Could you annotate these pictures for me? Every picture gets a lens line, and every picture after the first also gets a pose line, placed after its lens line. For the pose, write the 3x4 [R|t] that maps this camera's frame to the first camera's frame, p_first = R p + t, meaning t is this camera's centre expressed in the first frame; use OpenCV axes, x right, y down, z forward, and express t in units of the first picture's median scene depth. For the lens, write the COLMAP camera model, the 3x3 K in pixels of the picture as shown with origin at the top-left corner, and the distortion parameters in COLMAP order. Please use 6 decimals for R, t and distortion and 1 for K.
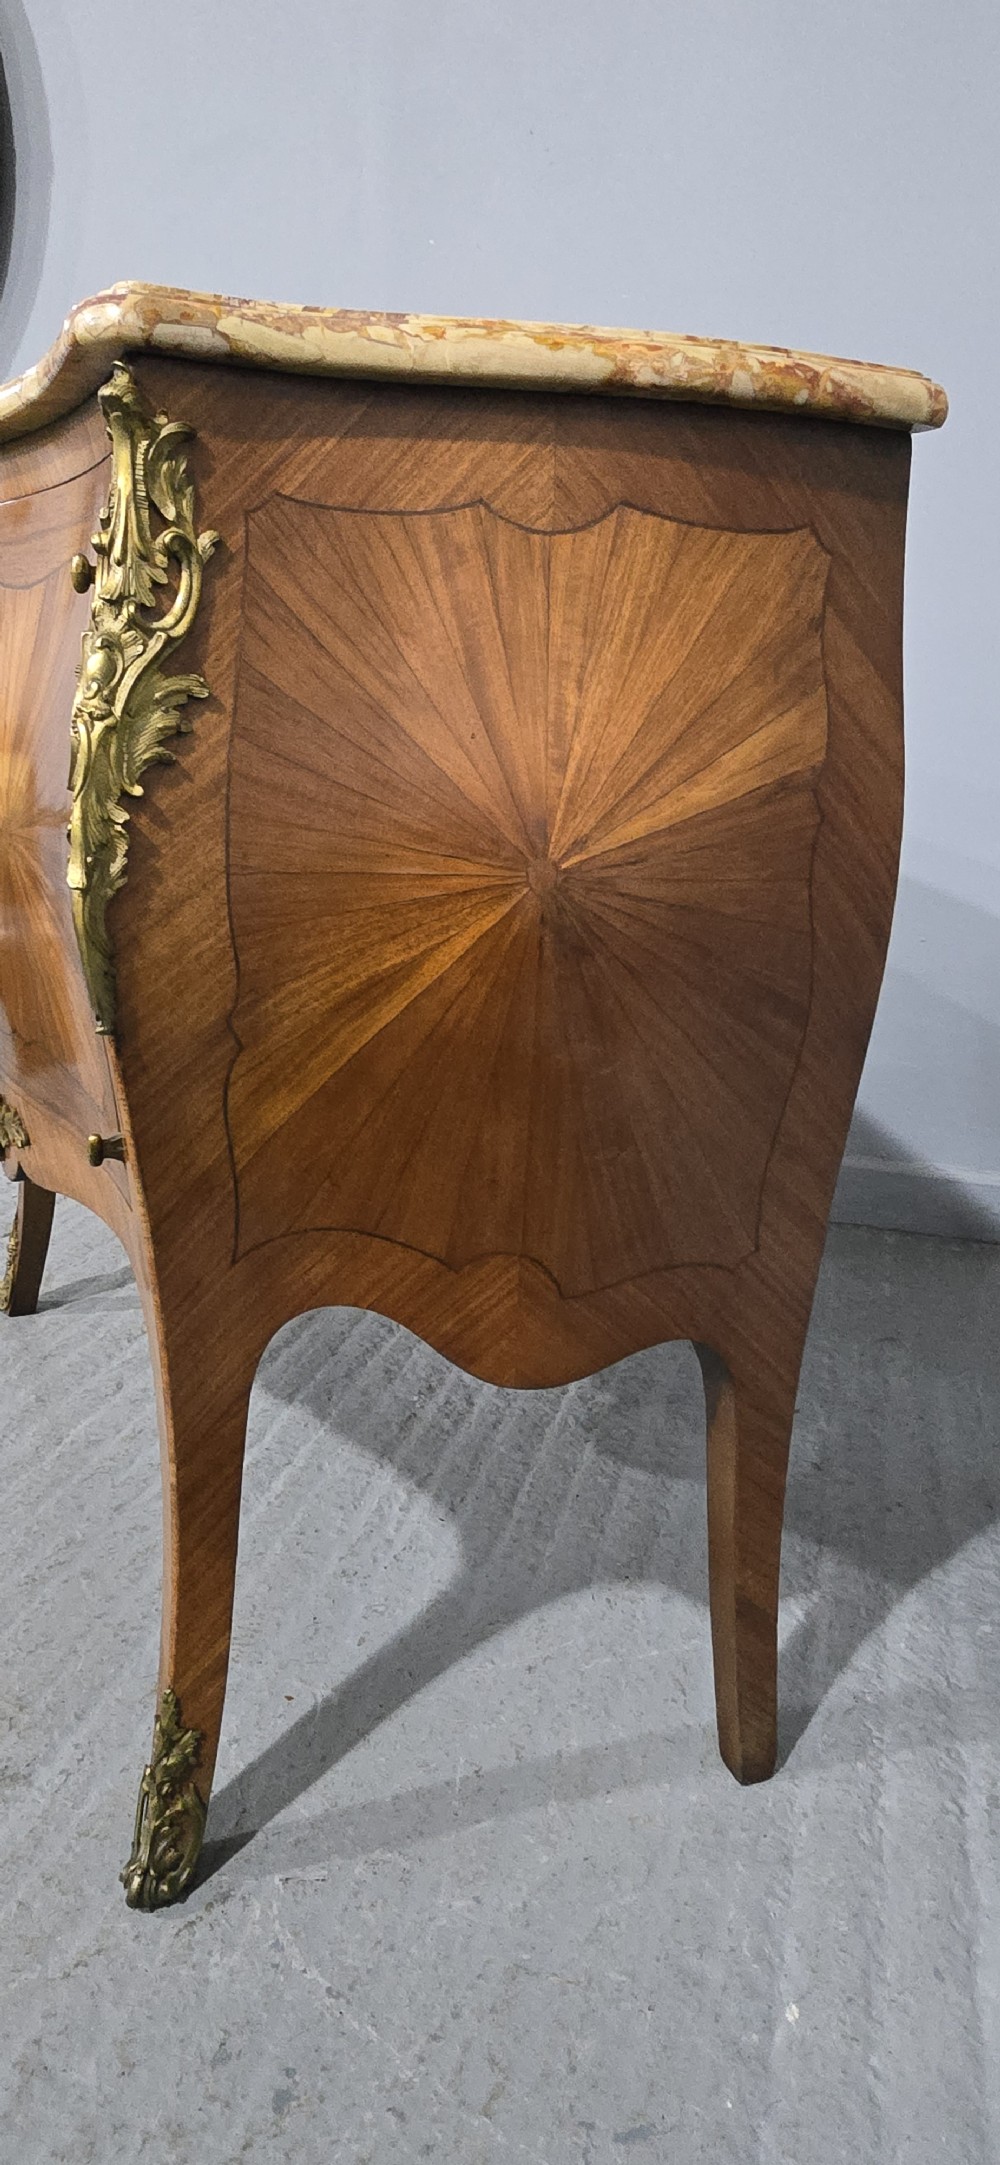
lens RADIAL K [[1314.8, 0, 497.4], [0, 1314.8, 1081.9], [0, 0, 1]] dist [-0.004554, 0.001877]
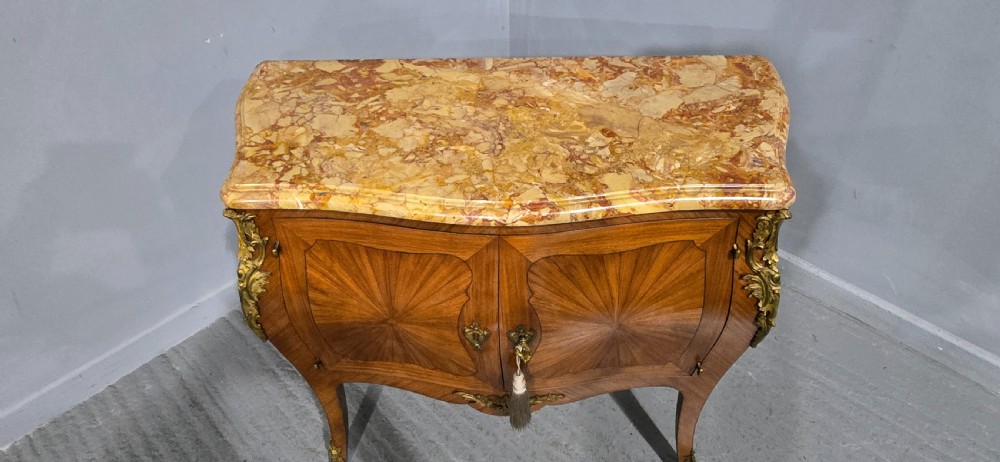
lens RADIAL K [[607.3, 0, 498.7], [0, 607.3, 238.4], [0, 0, 1]] dist [-0.004554, 0.001877]
pose [[0.461628, -0.641080, 0.613120, -1.250211], [0.286409, 0.761869, 0.580969, -1.230752], [-0.839565, -0.092588, 0.535311, 0.622163]]
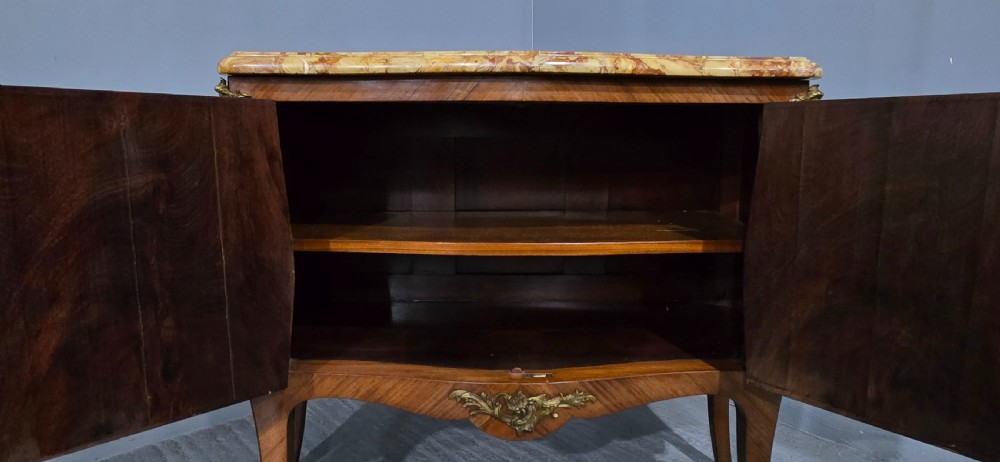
lens RADIAL K [[607.3, 0, 503.7], [0, 607.3, 236.4], [0, 0, 1]] dist [-0.004554, 0.001877]
pose [[0.407773, -0.204841, 0.889809, -1.551139], [0.259922, 0.960234, 0.101939, -0.425461], [-0.875306, 0.189713, 0.444801, 0.850013]]
